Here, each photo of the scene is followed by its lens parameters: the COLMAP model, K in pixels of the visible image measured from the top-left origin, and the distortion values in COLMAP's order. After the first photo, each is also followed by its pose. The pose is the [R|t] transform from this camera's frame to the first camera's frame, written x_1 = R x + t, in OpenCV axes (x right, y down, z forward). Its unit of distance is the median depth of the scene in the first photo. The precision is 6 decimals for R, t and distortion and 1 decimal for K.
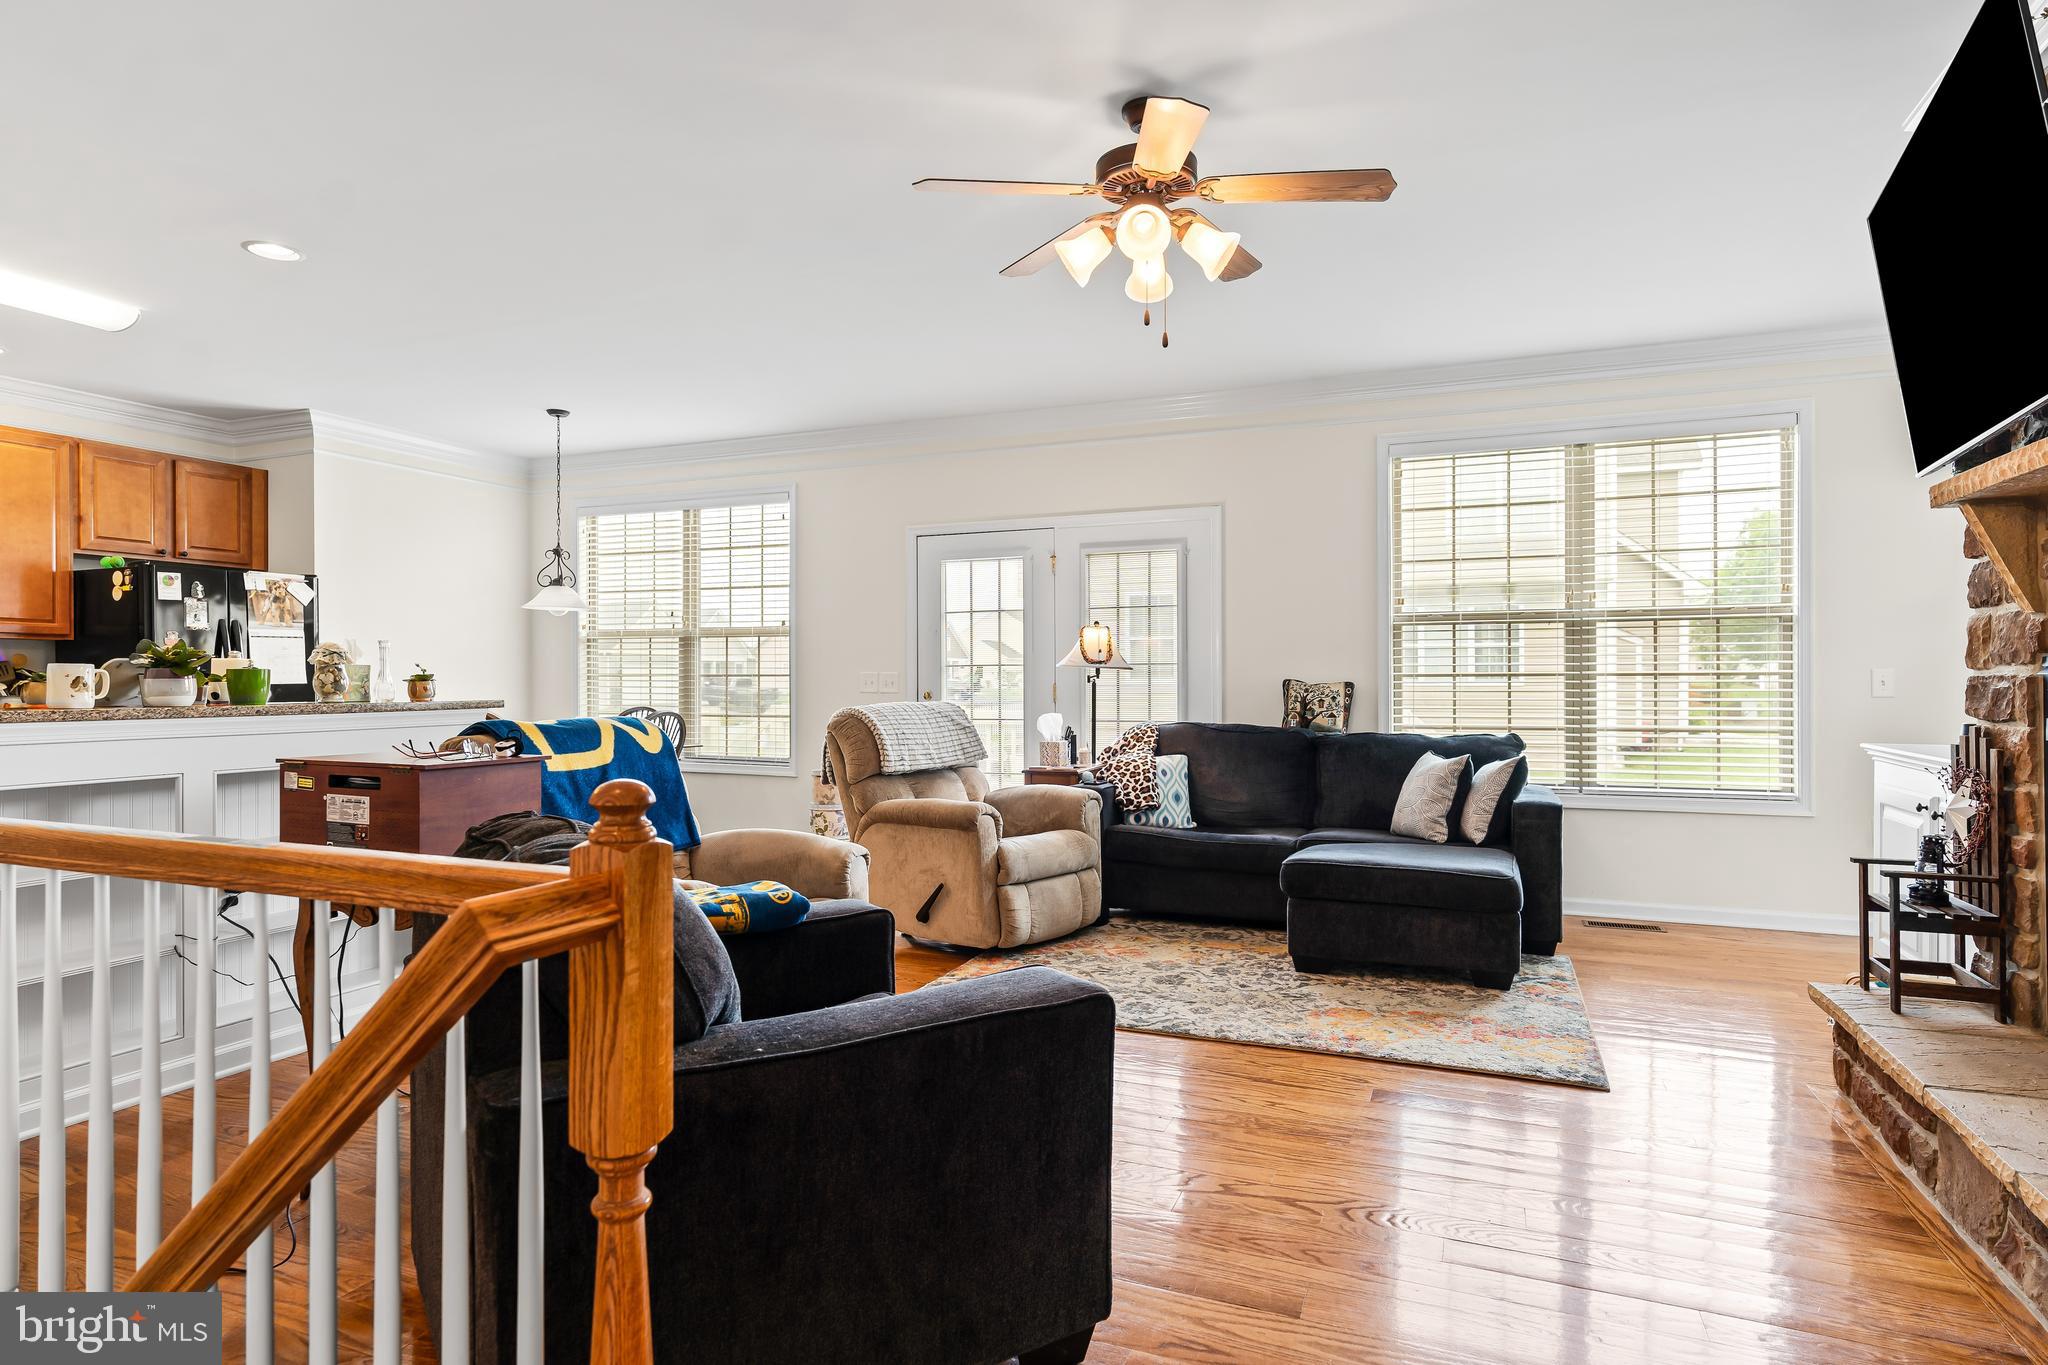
lens RADIAL K [[1116.0, 0, 1030.6], [0, 1116.0, 686.0], [0, 0, 1]] dist [0.003929, 0.000146]
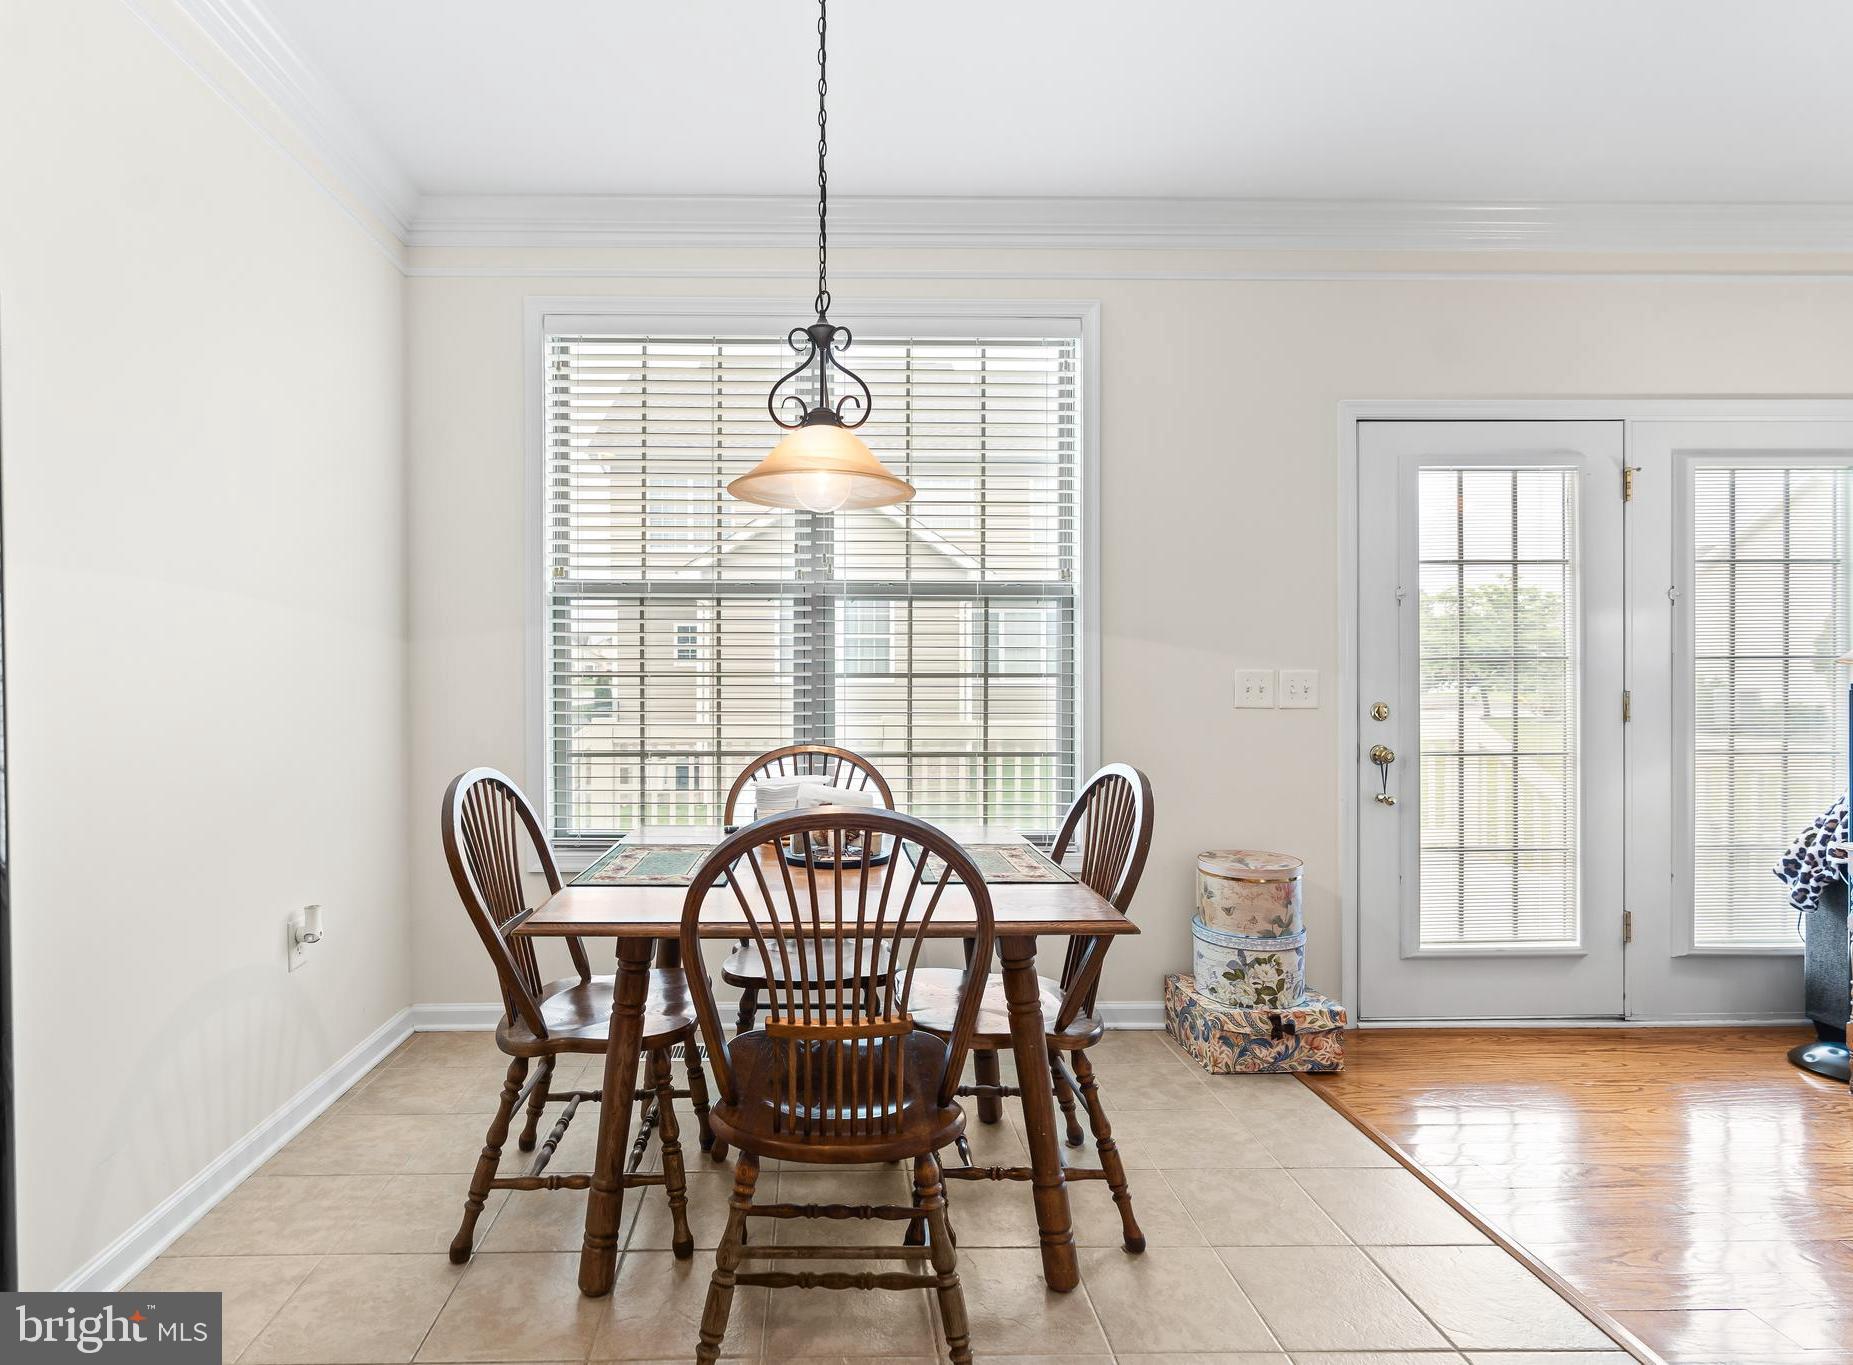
lens RADIAL K [[939.6, 0, 850.9], [0, 939.6, 683.7], [0, 0, 1]] dist [0.007919, 0.000615]
pose [[0.905020, -0.005685, 0.425331, -0.559654], [0.004208, 0.999981, 0.004412, -0.009223], [-0.425348, -0.002203, 0.905027, 0.742057]]
